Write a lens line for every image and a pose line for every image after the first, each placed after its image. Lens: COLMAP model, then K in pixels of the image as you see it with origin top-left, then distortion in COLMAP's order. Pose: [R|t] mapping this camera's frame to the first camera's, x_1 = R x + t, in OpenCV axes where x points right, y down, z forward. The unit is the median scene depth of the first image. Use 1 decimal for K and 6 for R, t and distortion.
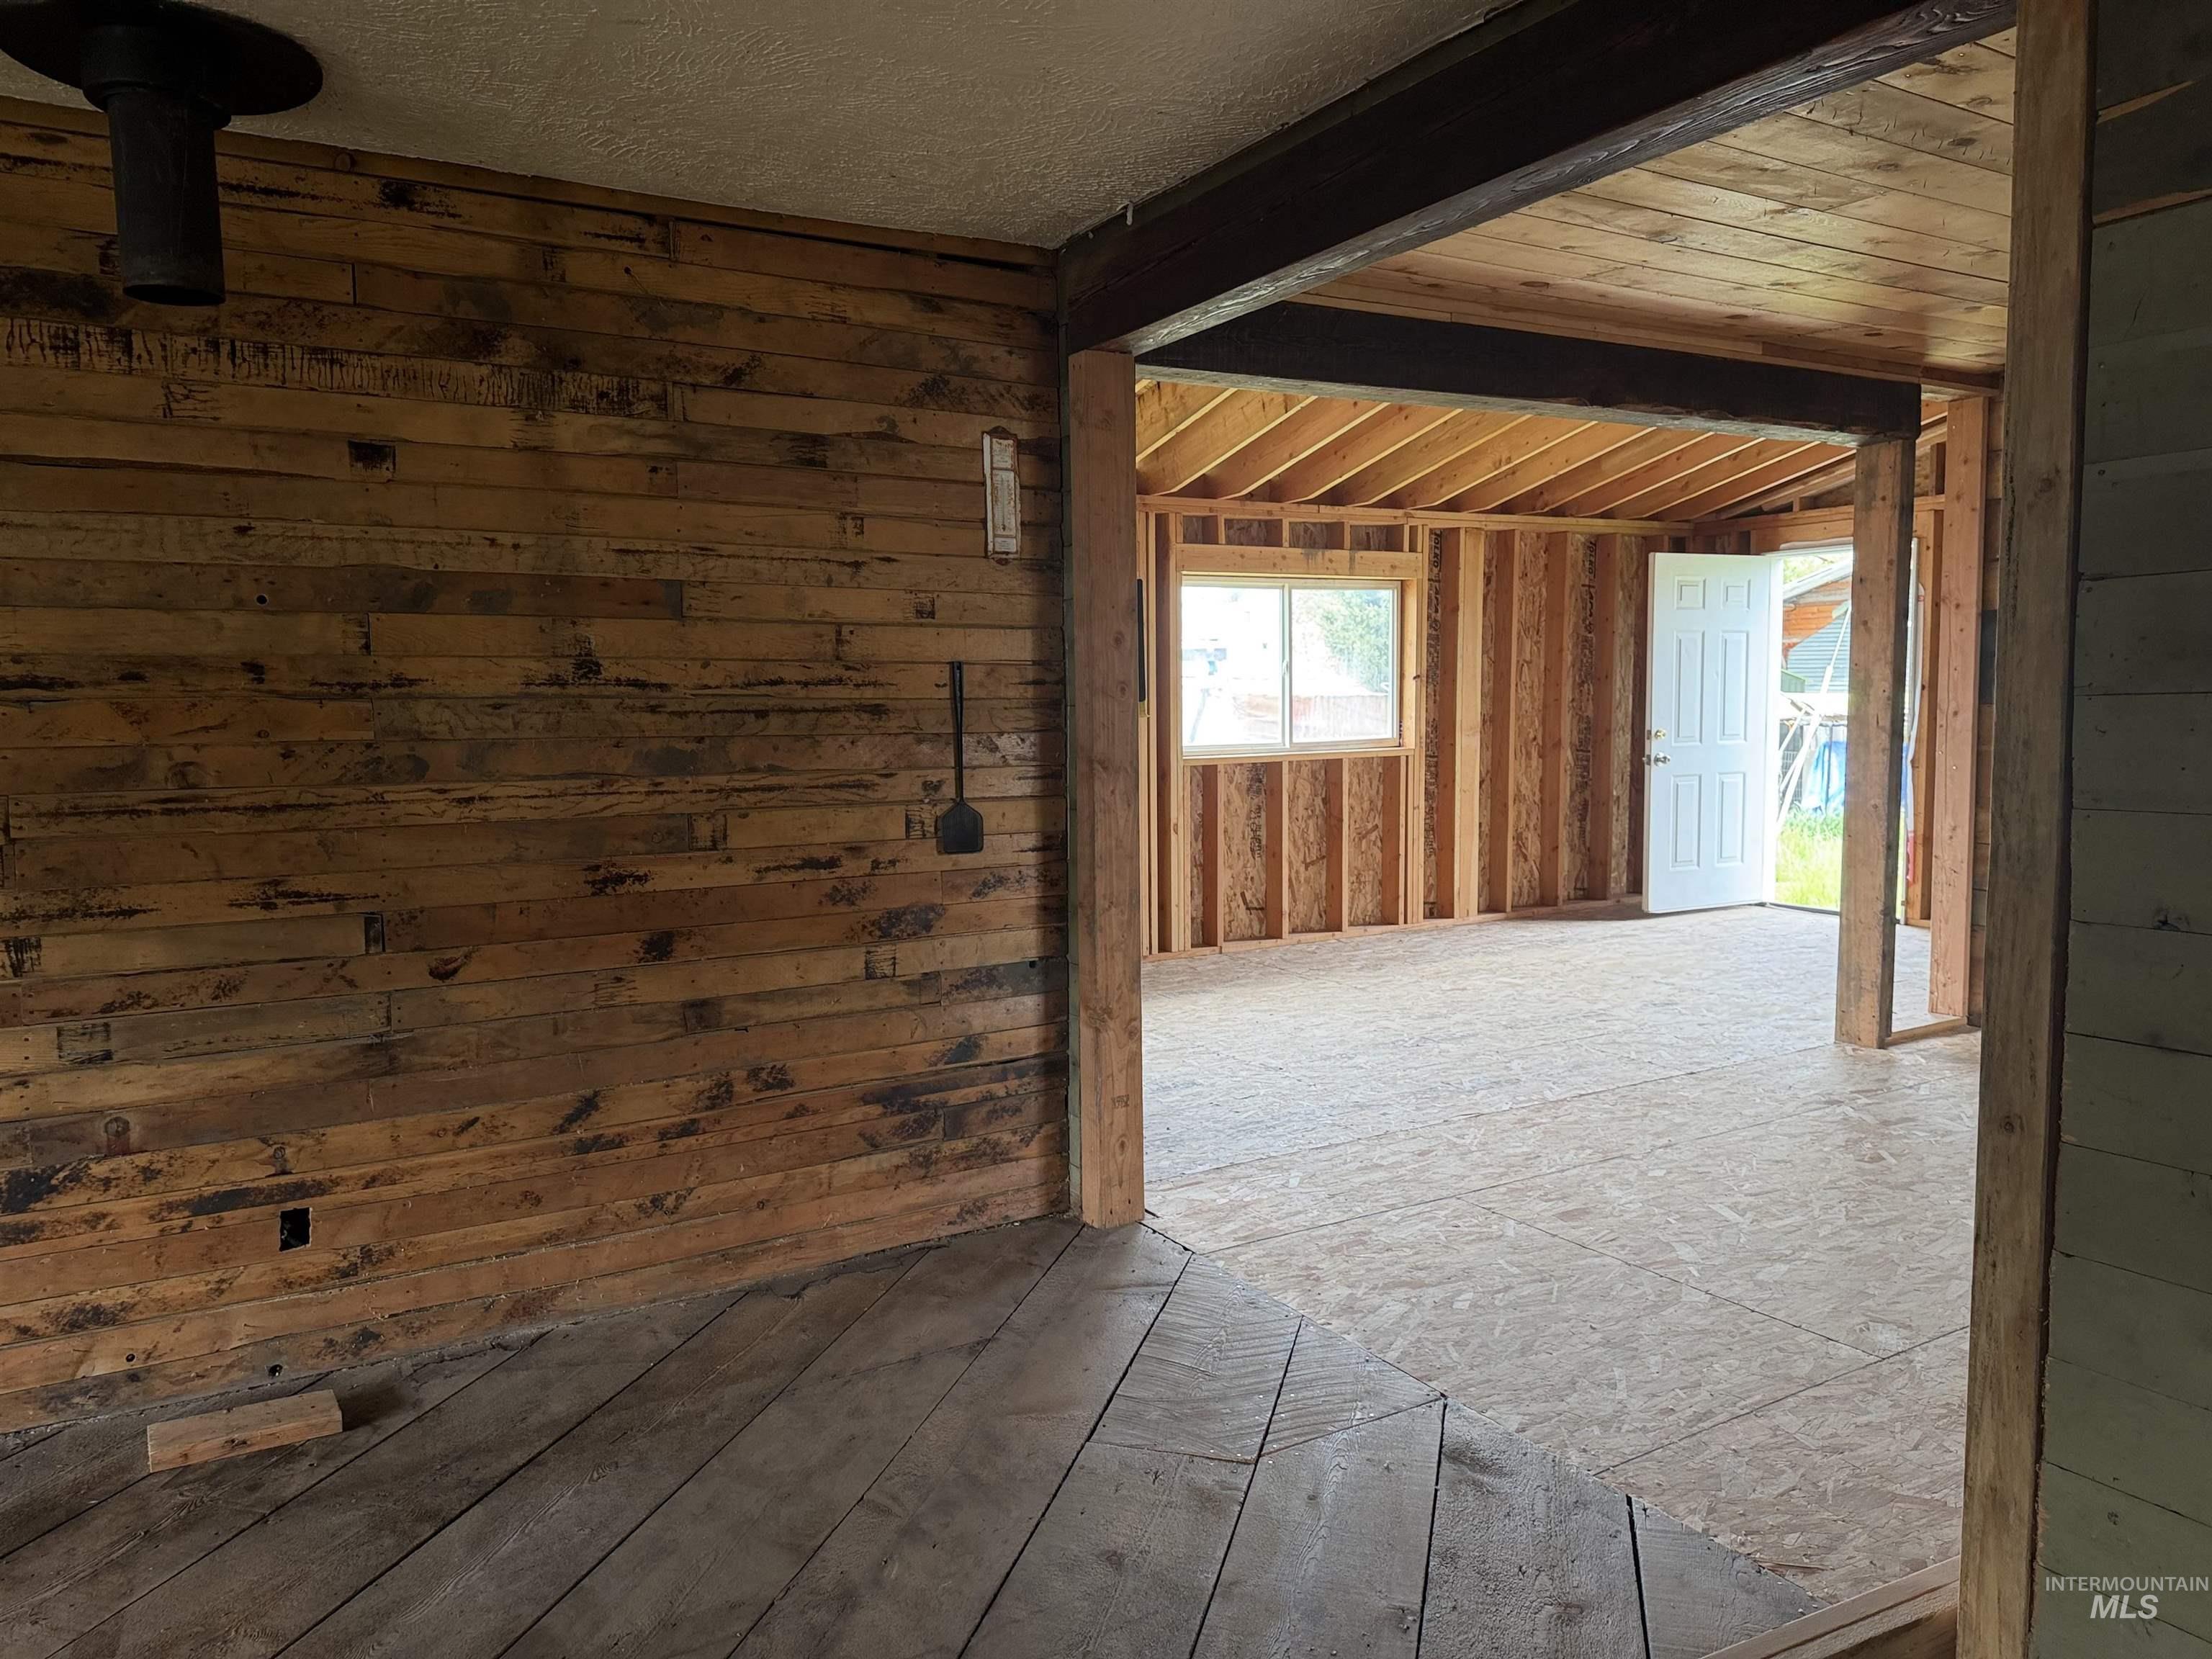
lens RADIAL K [[1545.1, 0, 1109.4], [0, 1545.1, 850.4], [0, 0, 1]] dist [0.041317, -0.040948]
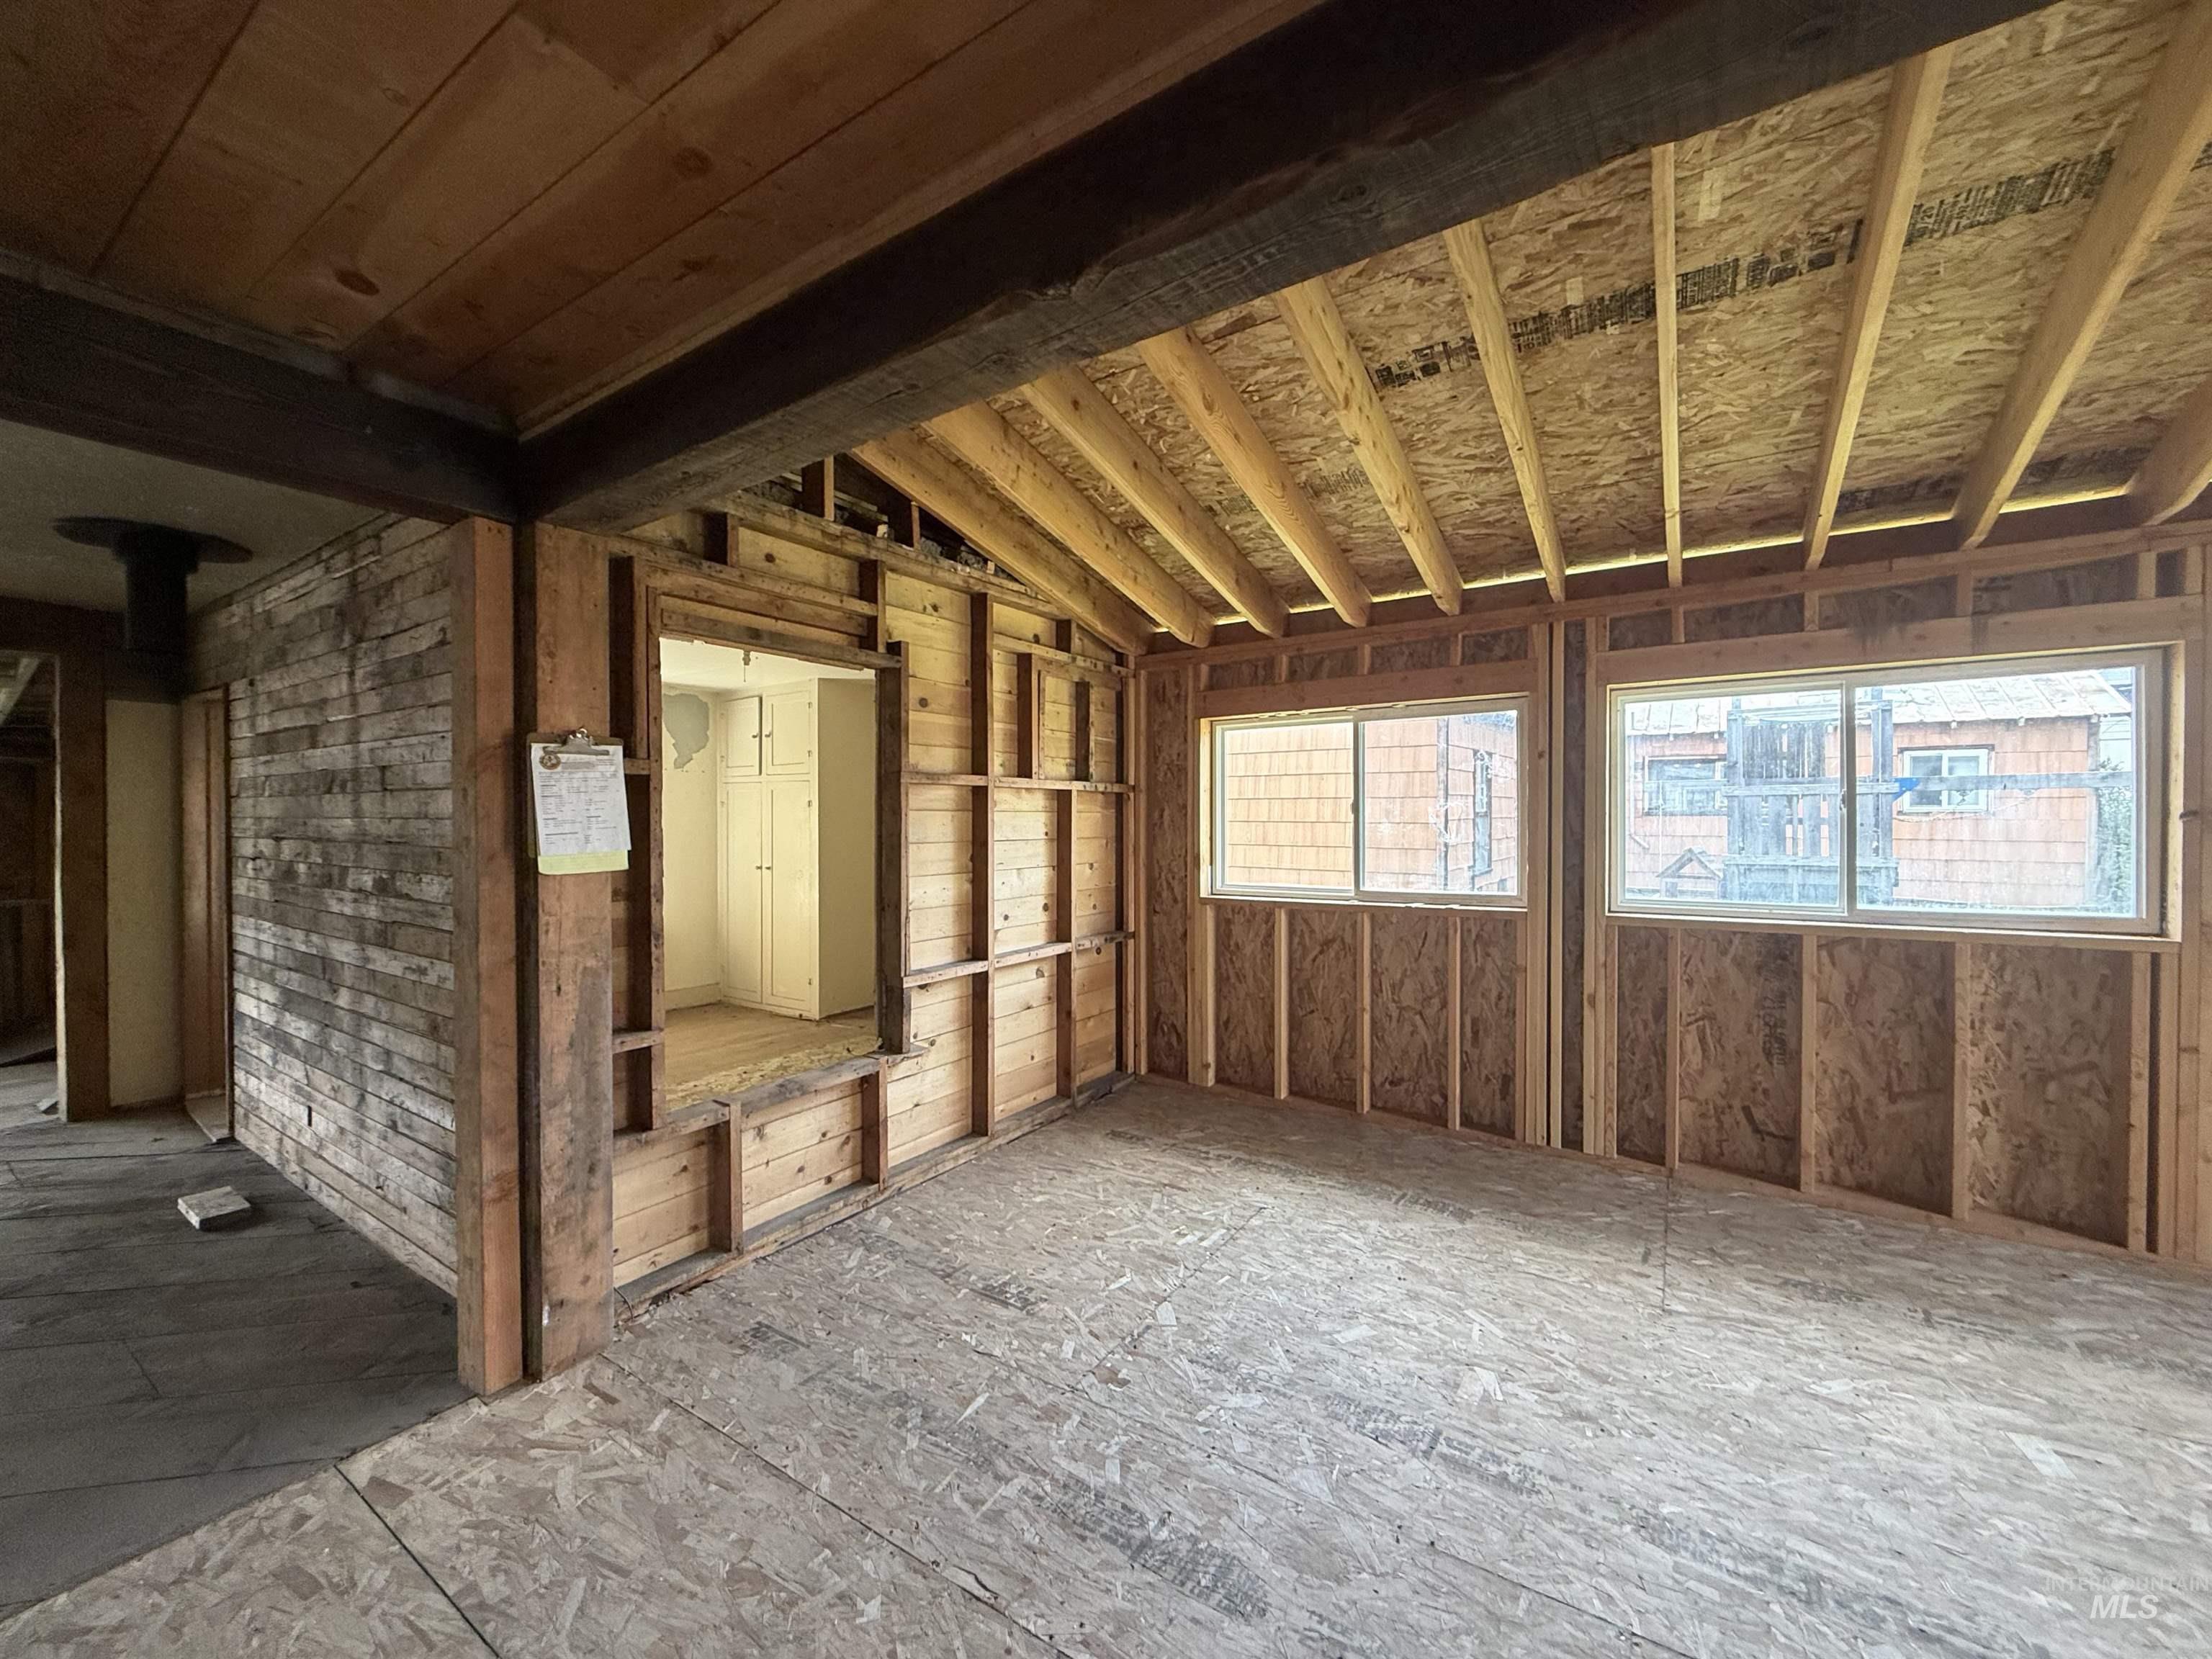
lens RADIAL K [[885.4, 0, 1097.9], [0, 885.4, 835.6], [0, 0, 1]] dist [0.000181, 0.000266]
pose [[0.425813, 0.028434, -0.904364, 0.894136], [-0.091956, 0.995691, -0.011992, -0.181972], [0.900126, 0.088268, 0.426593, 1.435578]]
